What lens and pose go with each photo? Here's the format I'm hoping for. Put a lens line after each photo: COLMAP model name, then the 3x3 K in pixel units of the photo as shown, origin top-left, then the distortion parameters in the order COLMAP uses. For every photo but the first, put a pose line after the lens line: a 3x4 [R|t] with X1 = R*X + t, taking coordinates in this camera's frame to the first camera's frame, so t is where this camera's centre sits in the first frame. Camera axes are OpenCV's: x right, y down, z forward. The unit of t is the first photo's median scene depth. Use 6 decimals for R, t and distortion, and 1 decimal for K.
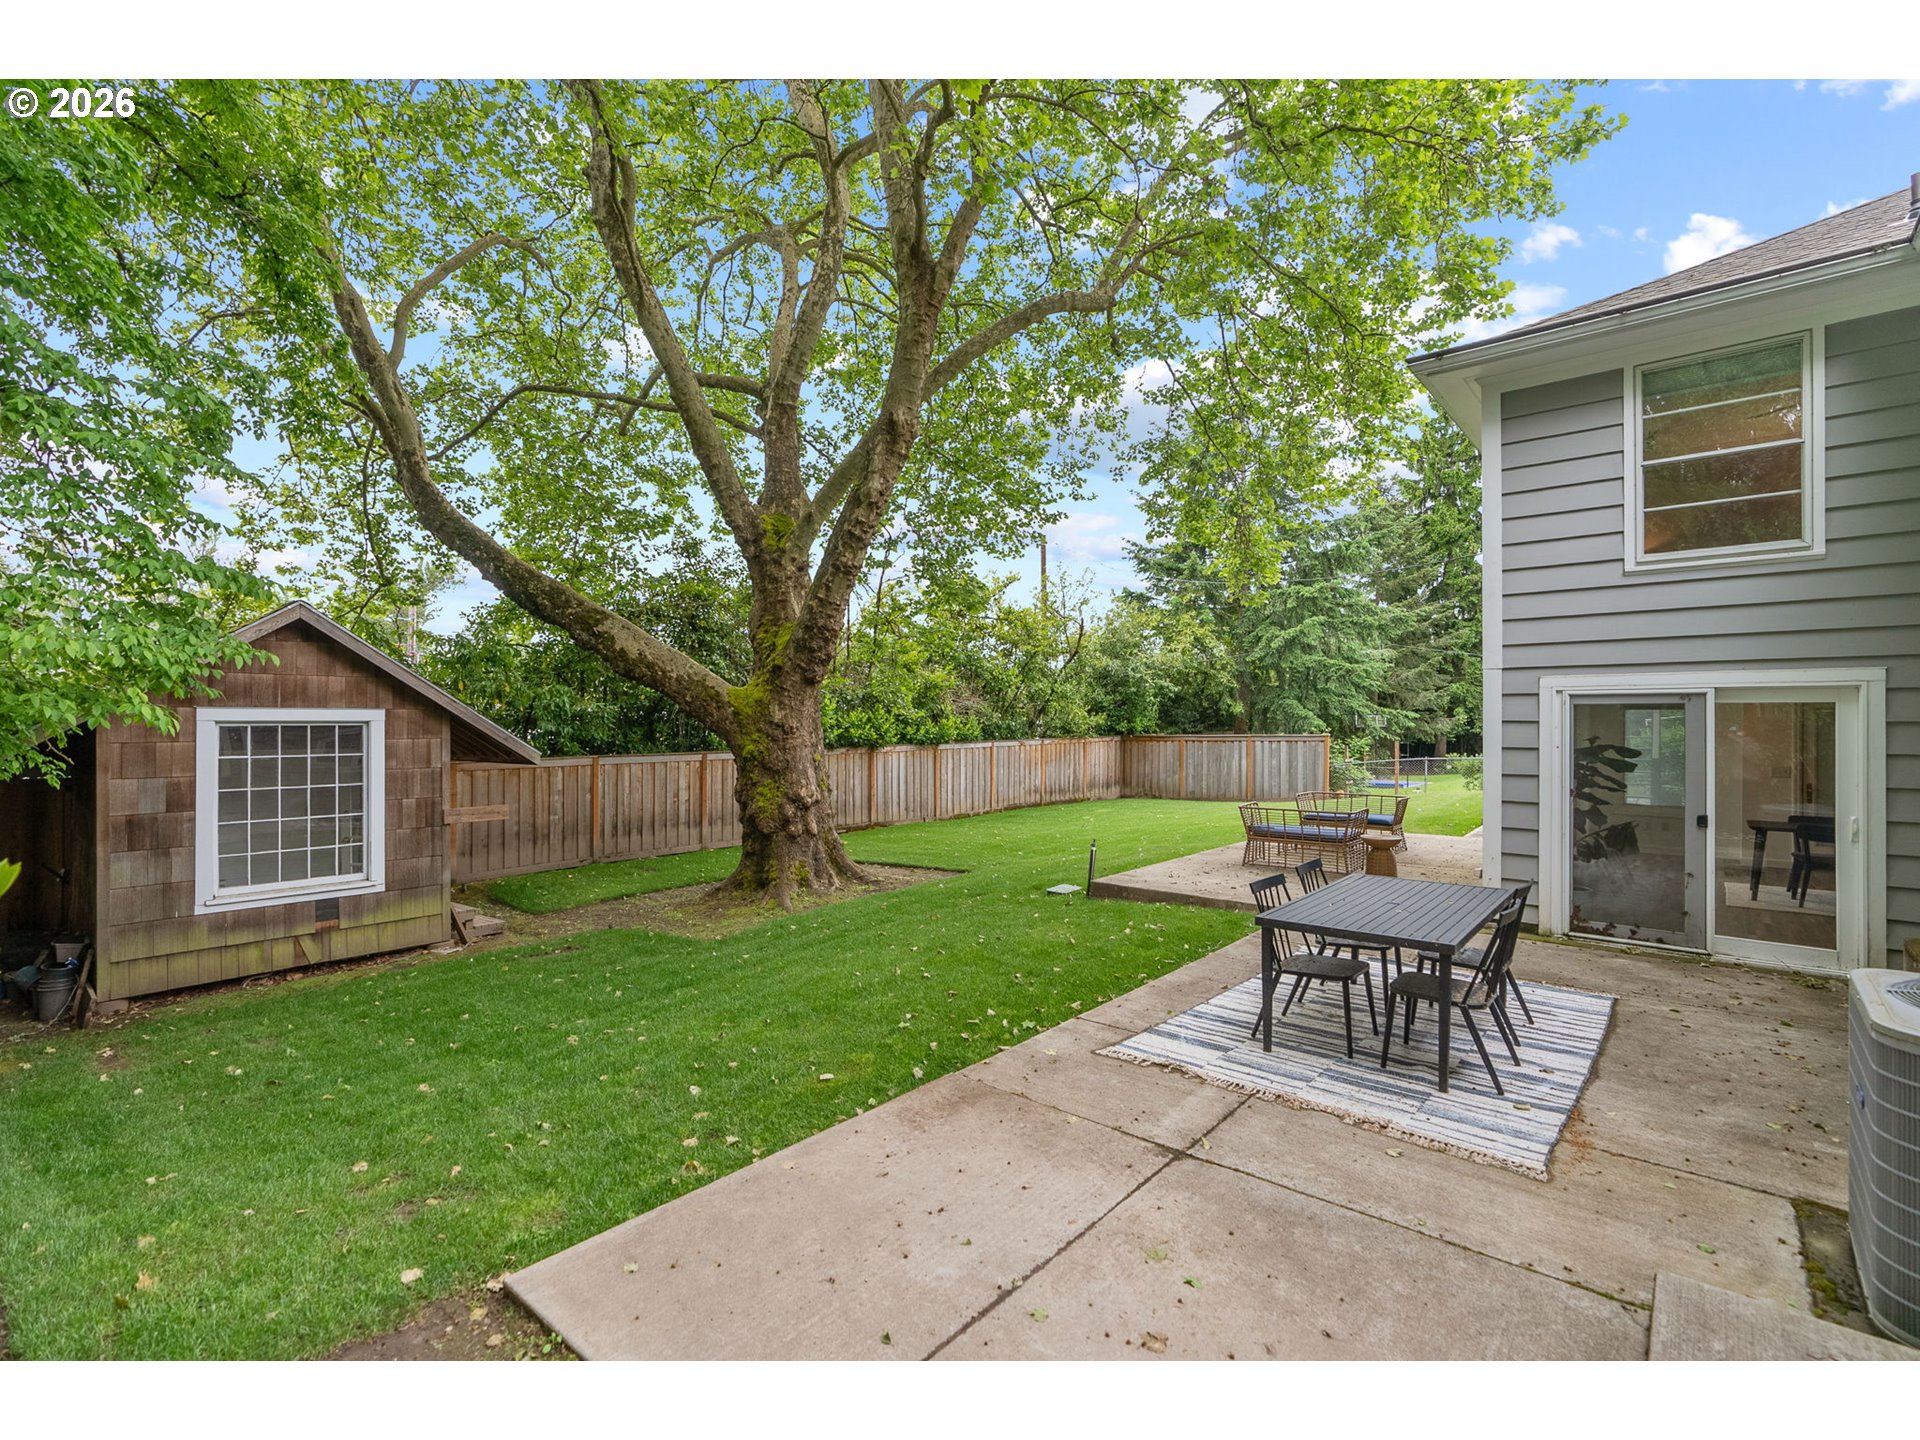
lens RADIAL K [[894.7, 0, 958.6], [0, 894.7, 720.3], [0, 0, 1]] dist [-0.011883, 0.000054]
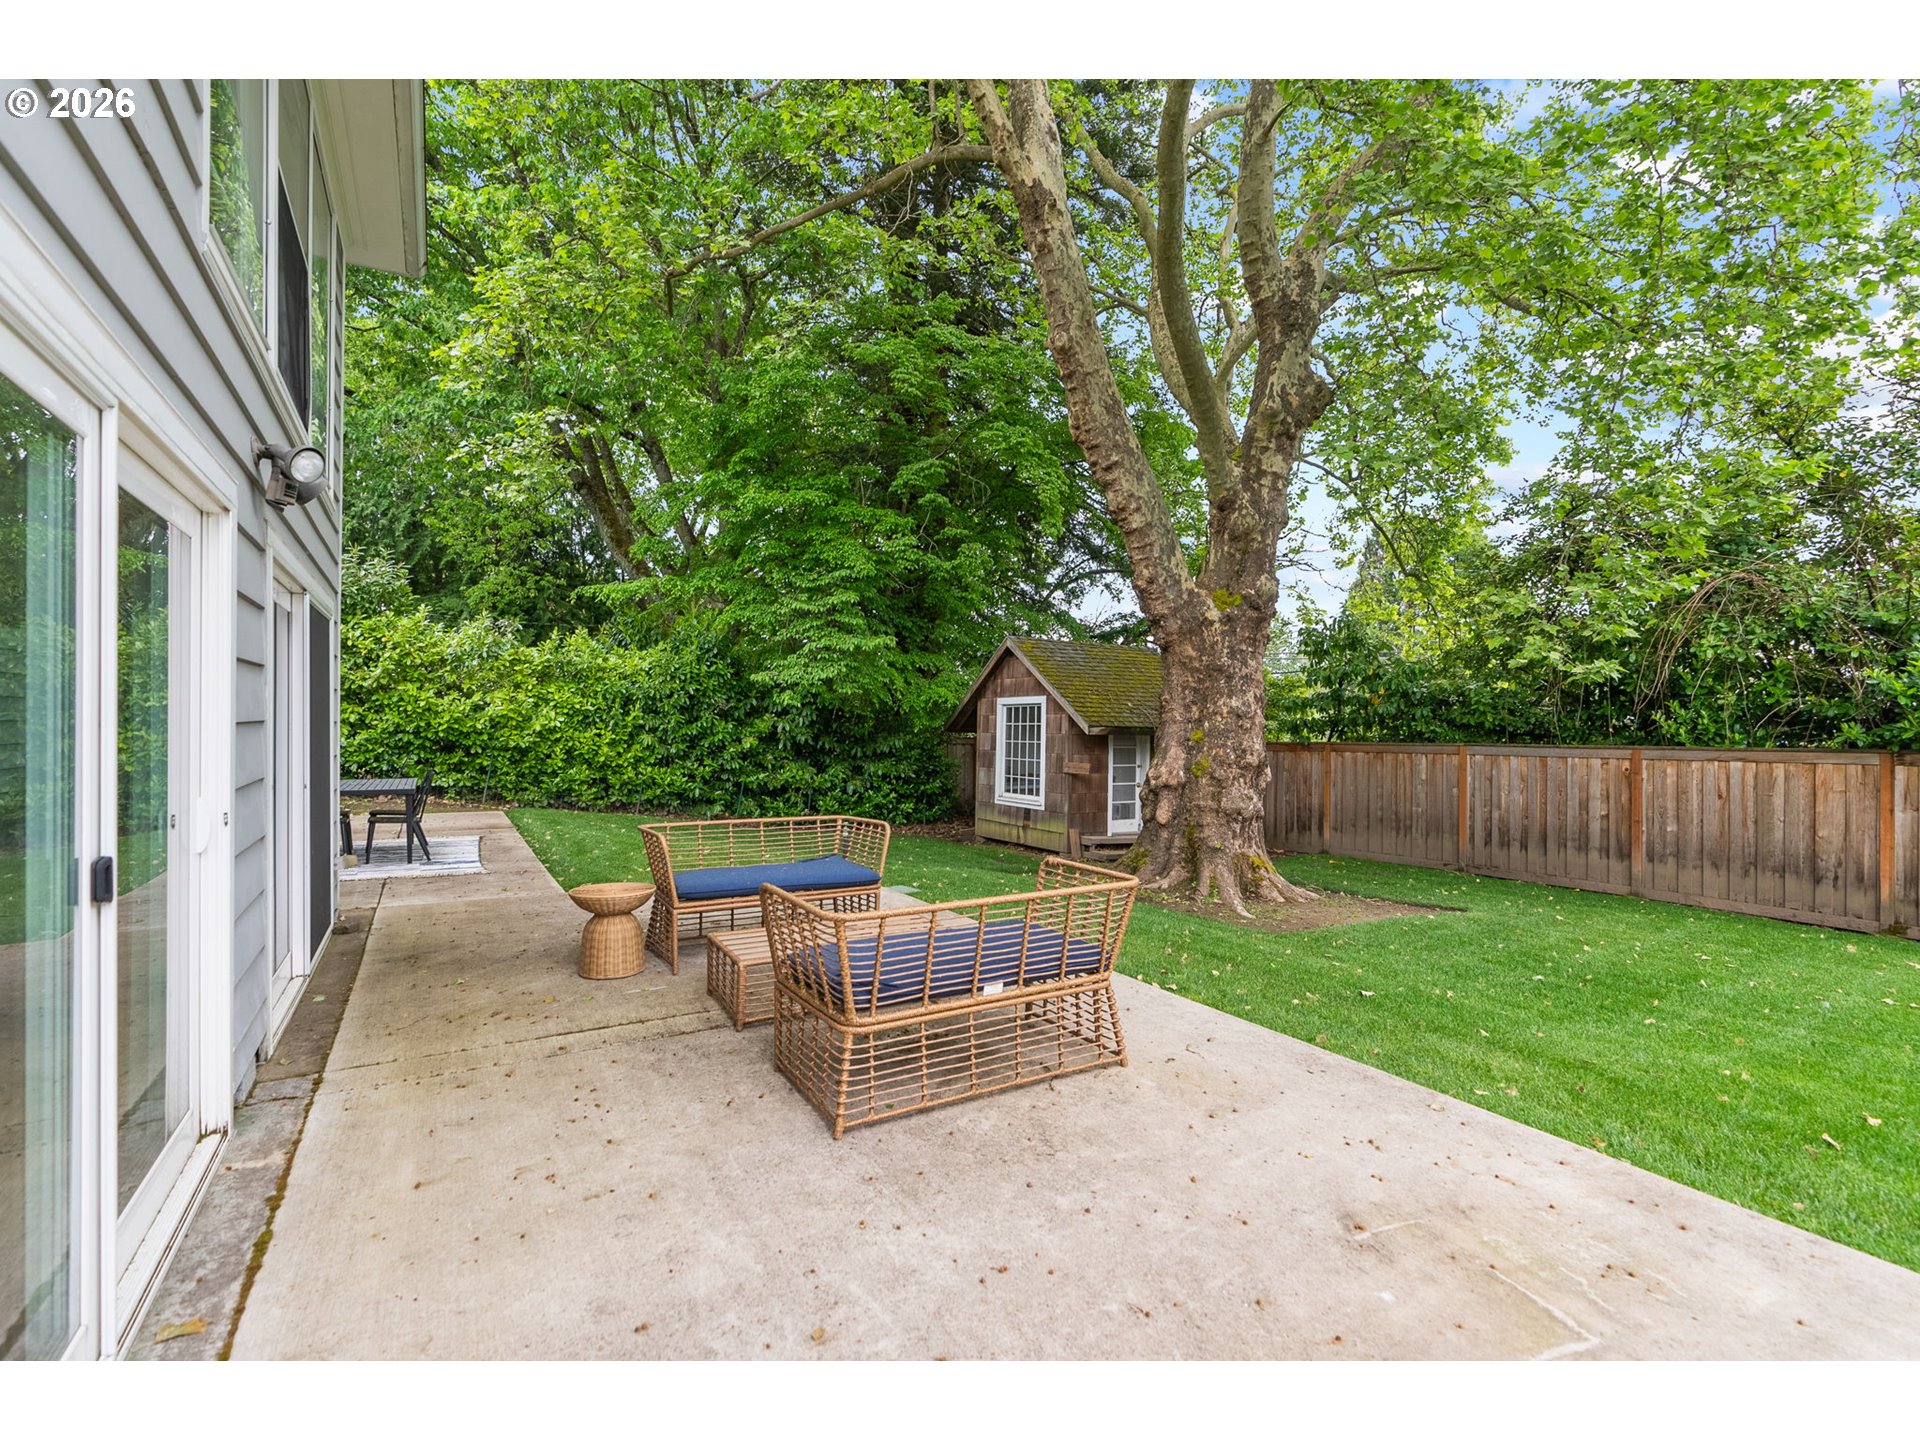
lens RADIAL K [[840.2, 0, 954.3], [0, 840.2, 723.8], [0, 0, 1]] dist [-0.002982, -0.000362]
pose [[-0.310784, -0.009914, -0.950429, 0.823283], [-0.009013, 0.999931, -0.007484, 0.052248], [0.950438, 0.006240, -0.310852, 1.320890]]
